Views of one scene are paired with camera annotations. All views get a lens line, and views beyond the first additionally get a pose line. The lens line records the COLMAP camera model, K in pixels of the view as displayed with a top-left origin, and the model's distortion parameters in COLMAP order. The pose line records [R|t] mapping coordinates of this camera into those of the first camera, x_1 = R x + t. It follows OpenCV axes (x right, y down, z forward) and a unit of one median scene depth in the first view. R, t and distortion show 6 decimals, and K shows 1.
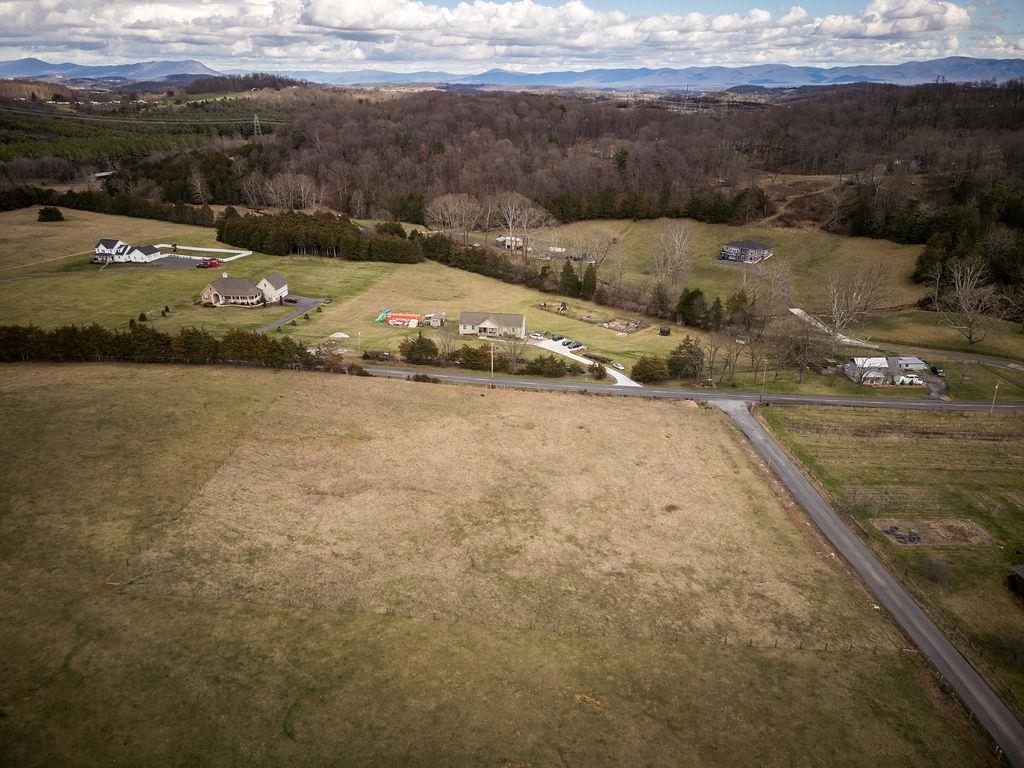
lens RADIAL K [[731.5, 0, 517.1], [0, 731.5, 377.7], [0, 0, 1]] dist [0.030190, -0.013542]
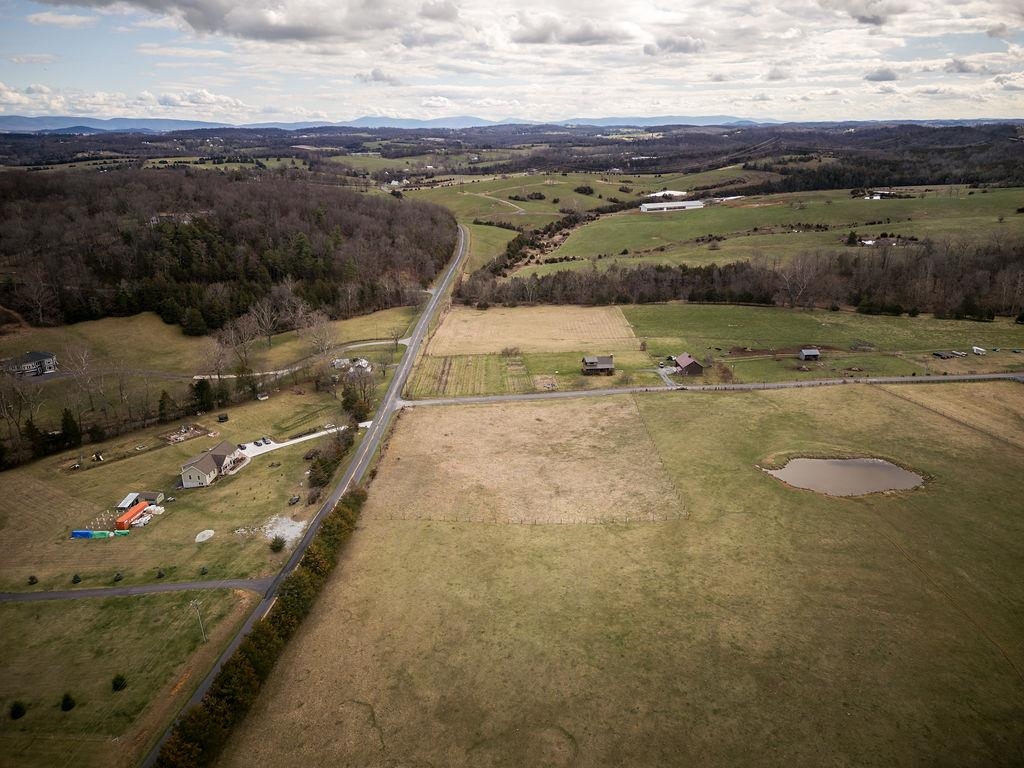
lens RADIAL K [[731.5, 0, 515.6], [0, 731.5, 390.4], [0, 0, 1]] dist [0.030190, -0.013542]
pose [[-0.035150, -0.337244, 0.940761, -1.565704], [0.376168, 0.867649, 0.325089, -0.538861], [-0.925885, 0.365311, 0.096362, 0.811171]]
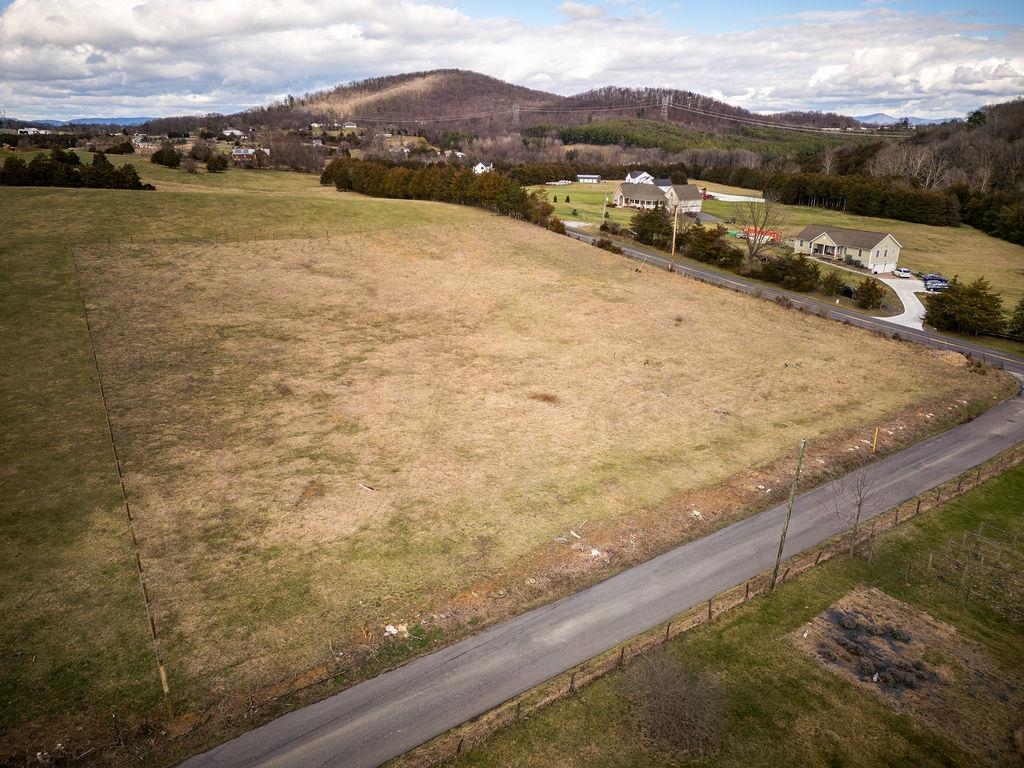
lens RADIAL K [[731.5, 0, 516.3], [0, 731.5, 394.6], [0, 0, 1]] dist [0.030190, -0.013542]
pose [[0.559507, 0.275636, -0.781650, 0.593652], [-0.309029, 0.944454, 0.111843, 0.118242], [0.769060, 0.178975, 0.613608, 0.637086]]
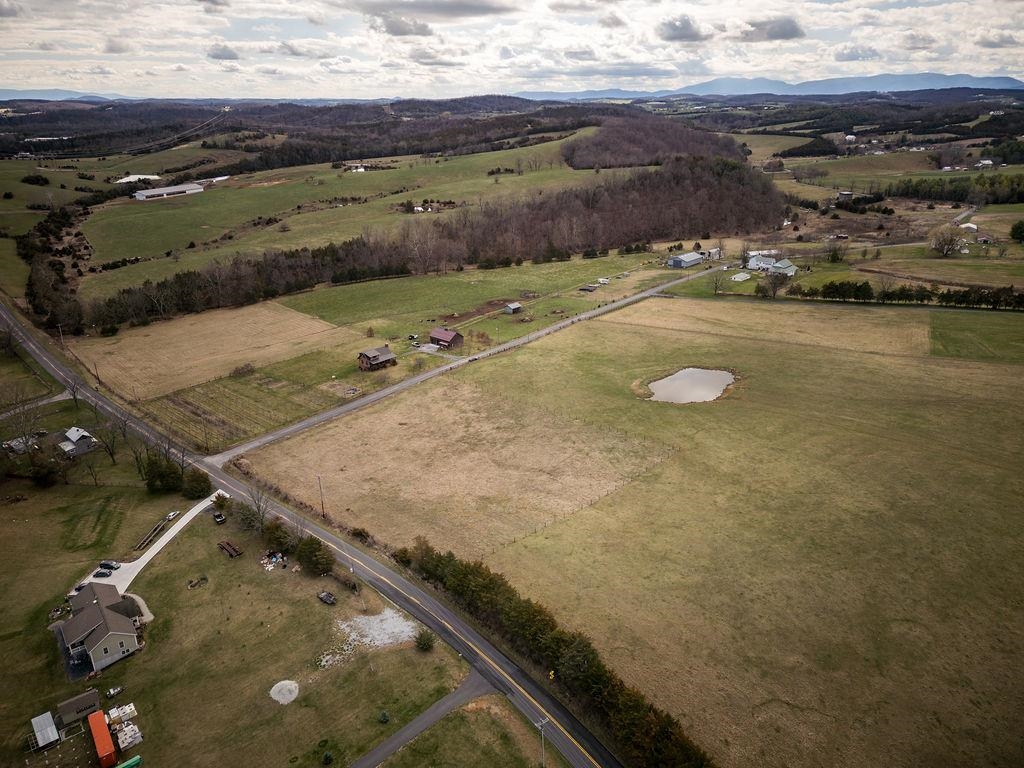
lens RADIAL K [[731.5, 0, 520.3], [0, 731.5, 386.0], [0, 0, 1]] dist [0.030190, -0.013542]
pose [[-0.729858, -0.243991, 0.638573, -1.092197], [0.258456, 0.766305, 0.588199, -0.850210], [-0.632857, 0.594345, -0.496233, 1.601645]]
